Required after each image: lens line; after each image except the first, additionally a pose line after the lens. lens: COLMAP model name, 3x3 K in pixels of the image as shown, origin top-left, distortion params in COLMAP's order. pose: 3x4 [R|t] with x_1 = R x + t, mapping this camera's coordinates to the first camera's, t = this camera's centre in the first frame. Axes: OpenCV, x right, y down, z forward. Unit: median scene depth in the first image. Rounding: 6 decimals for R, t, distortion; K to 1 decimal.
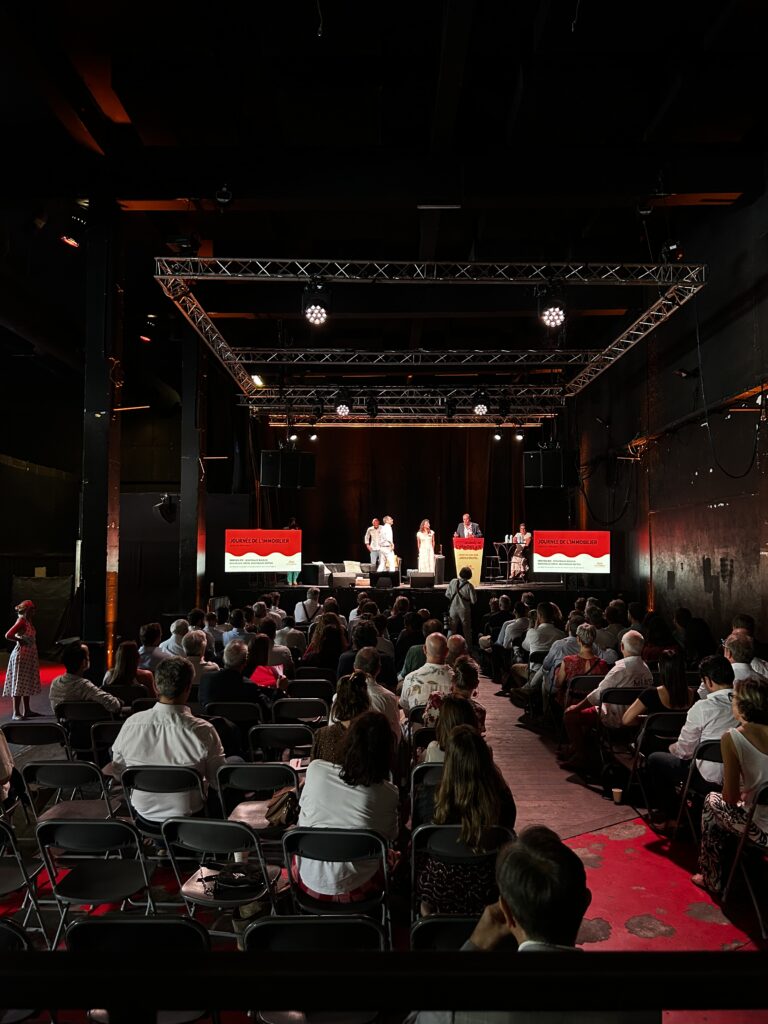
lens RADIAL K [[771.0, 0, 384.0], [0, 771.0, 512.0], [0, 0, 1]] dist [0.063587, -0.000075]
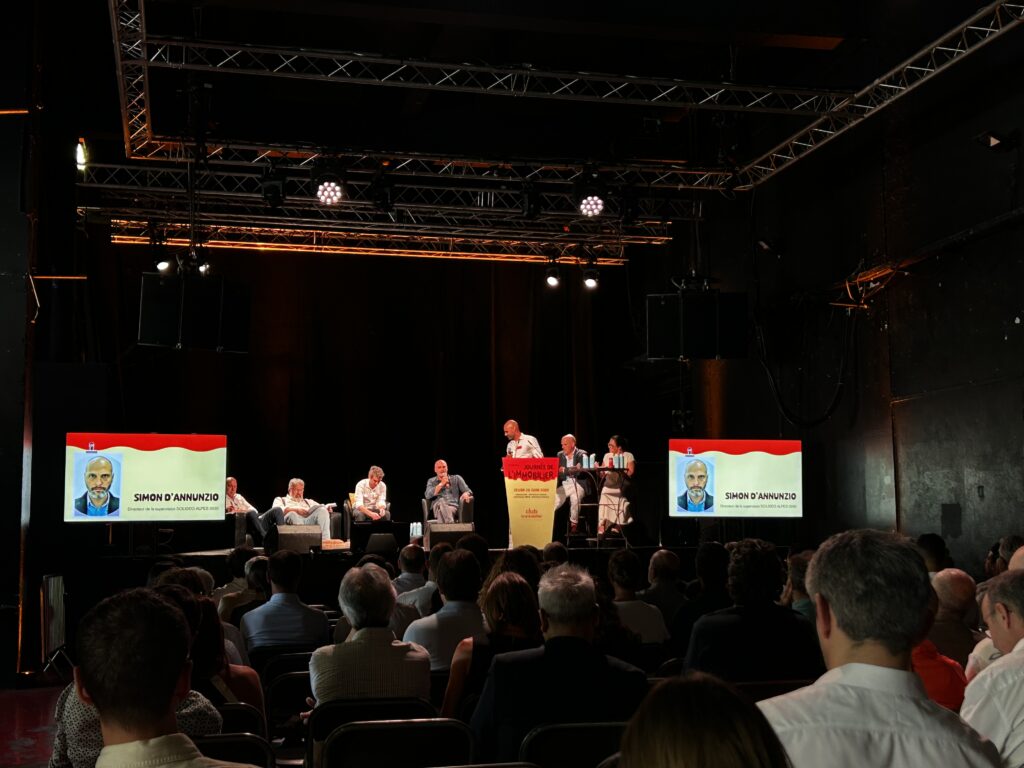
lens RADIAL K [[1353.6, 0, 514.0], [0, 1353.6, 398.9], [0, 0, 1]] dist [0.166008, -0.616607]
pose [[0.972074, 0.014056, 0.234254, -0.132883], [-0.003095, 0.998886, -0.047096, 0.040853], [-0.234655, 0.045056, 0.971034, 0.109328]]
